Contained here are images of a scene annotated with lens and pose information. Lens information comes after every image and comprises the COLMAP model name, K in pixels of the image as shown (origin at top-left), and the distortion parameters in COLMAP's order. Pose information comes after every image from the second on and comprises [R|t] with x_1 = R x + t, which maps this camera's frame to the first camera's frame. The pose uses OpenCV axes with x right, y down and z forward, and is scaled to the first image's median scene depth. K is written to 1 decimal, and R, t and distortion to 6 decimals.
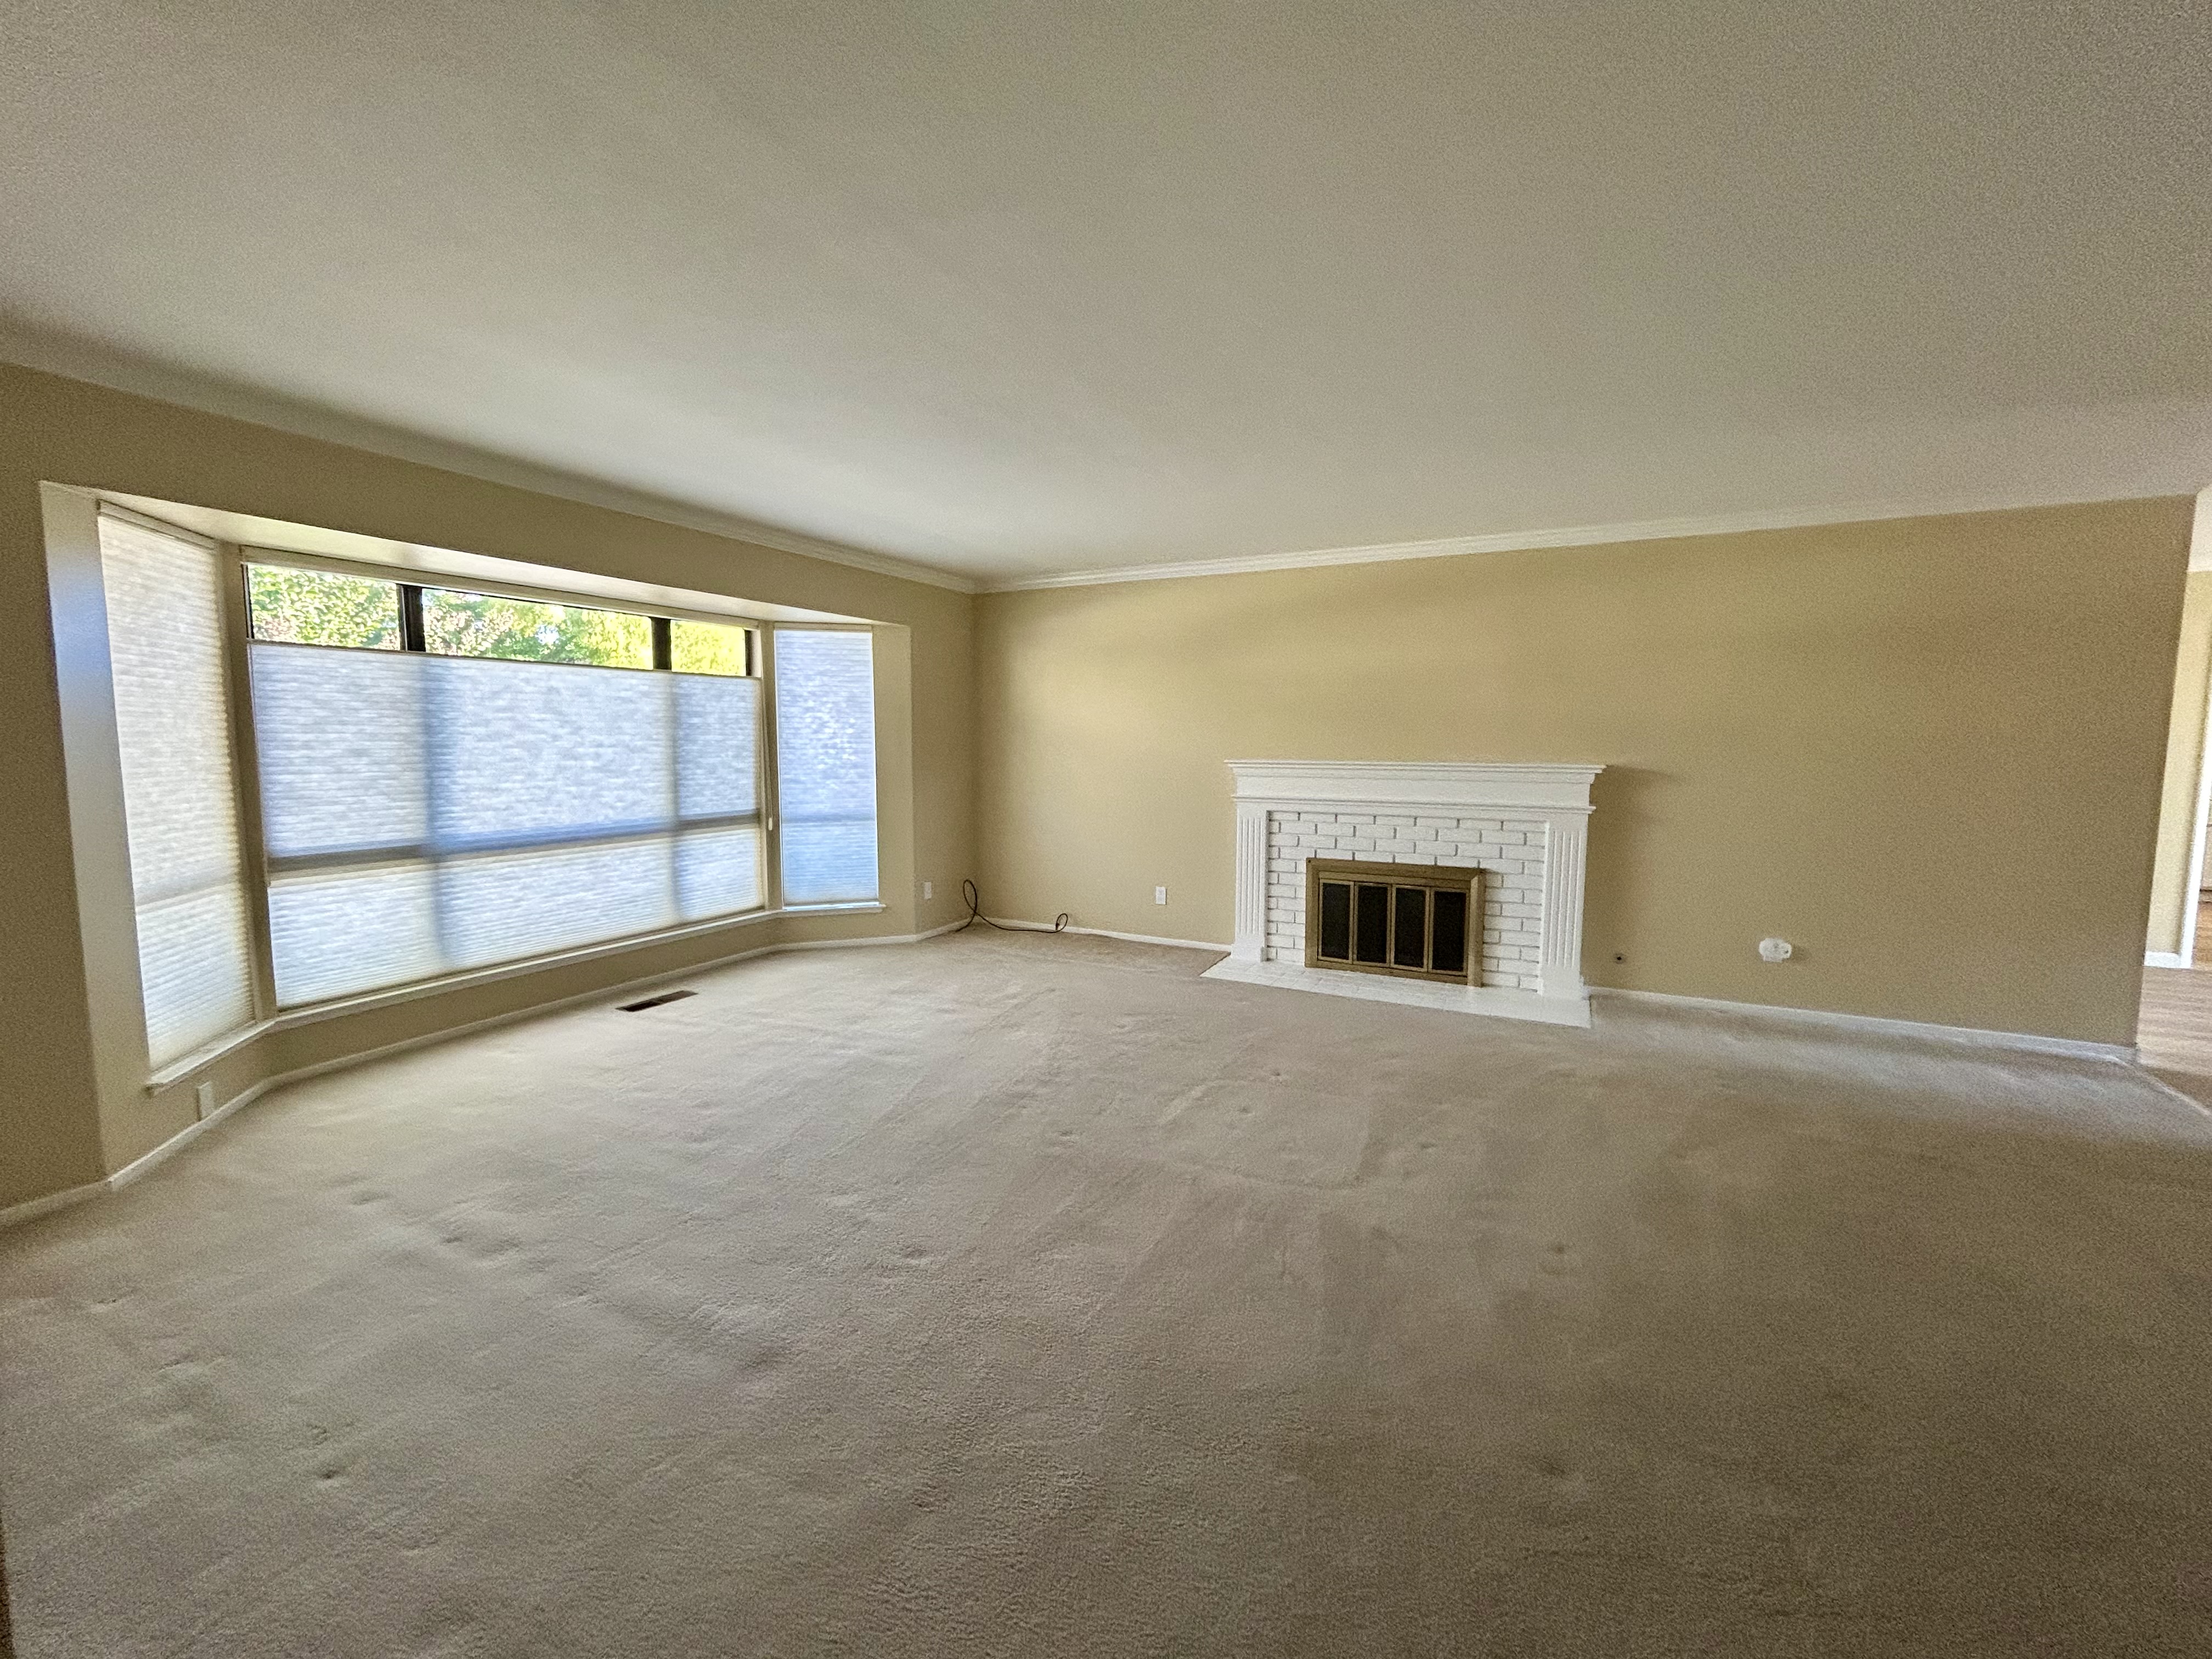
lens RADIAL K [[906.4, 0, 1093.6], [0, 906.4, 821.9], [0, 0, 1]] dist [-0.002241, 0.000473]
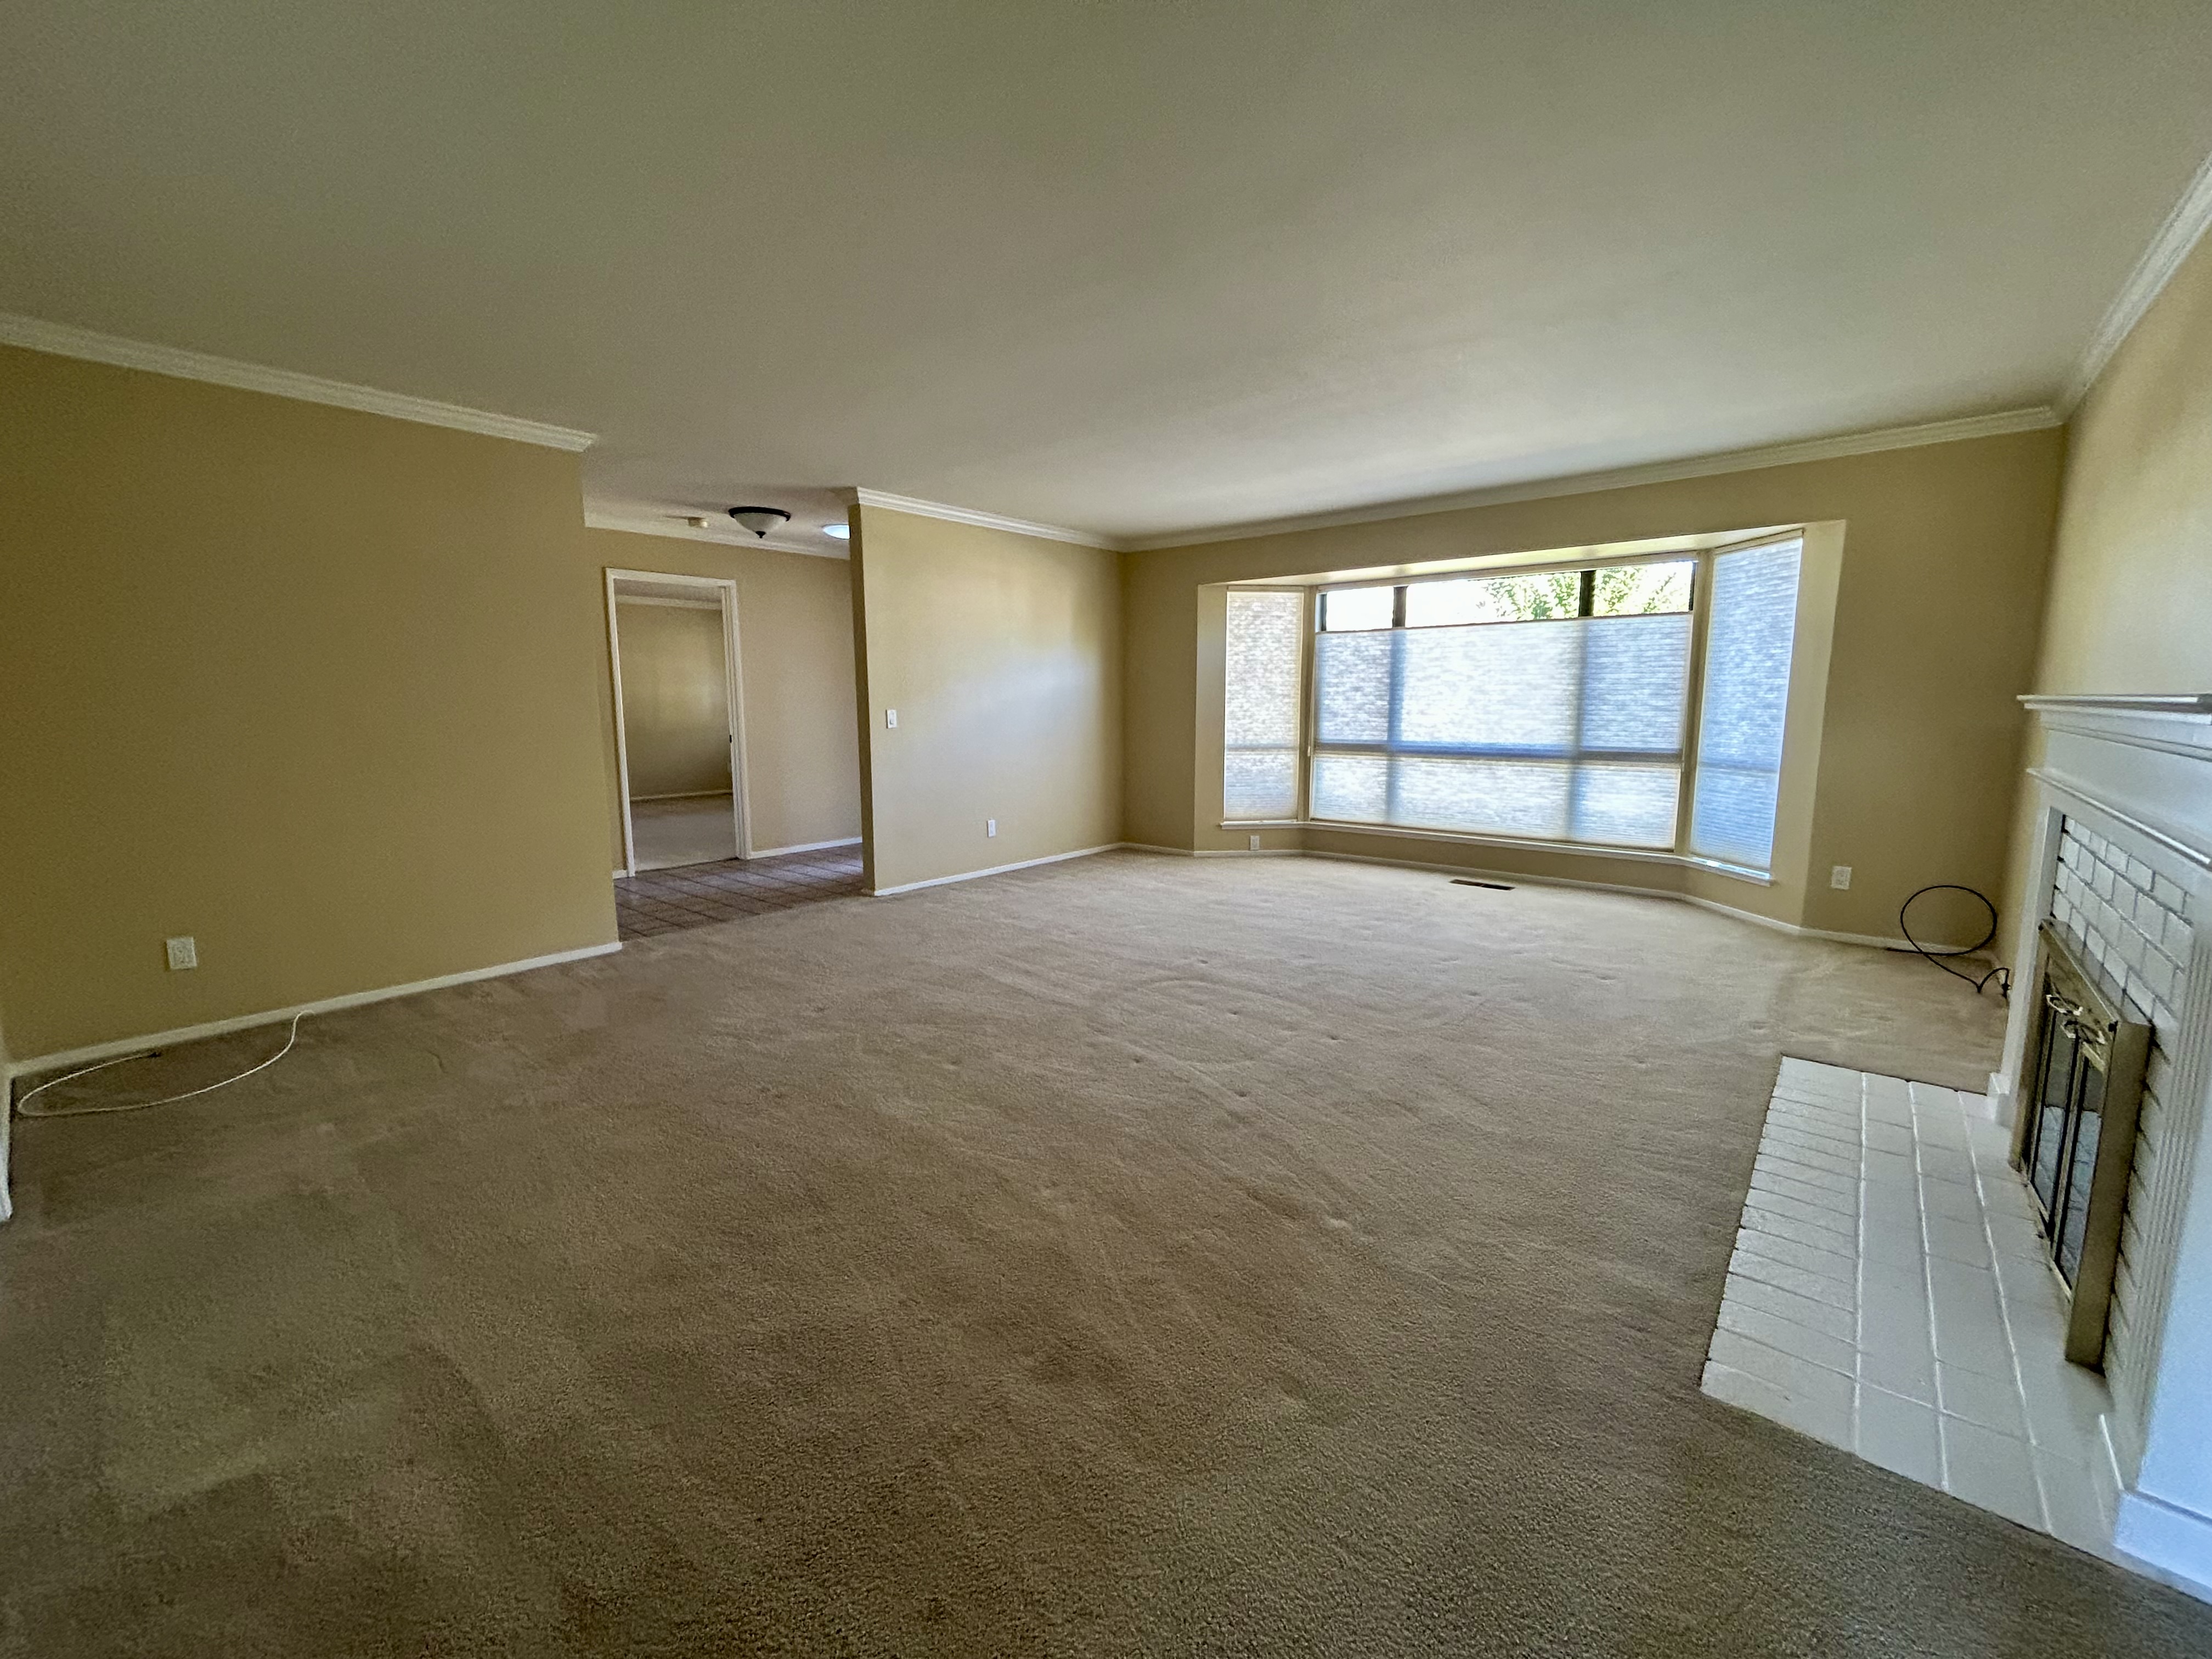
lens RADIAL K [[906.4, 0, 1093.6], [0, 906.4, 821.9], [0, 0, 1]] dist [-0.002241, 0.000473]
pose [[-0.227406, 0.129588, -0.965139, 0.819448], [-0.087560, 0.984370, 0.152801, -0.034728], [0.969855, 0.119256, -0.212505, 0.693546]]
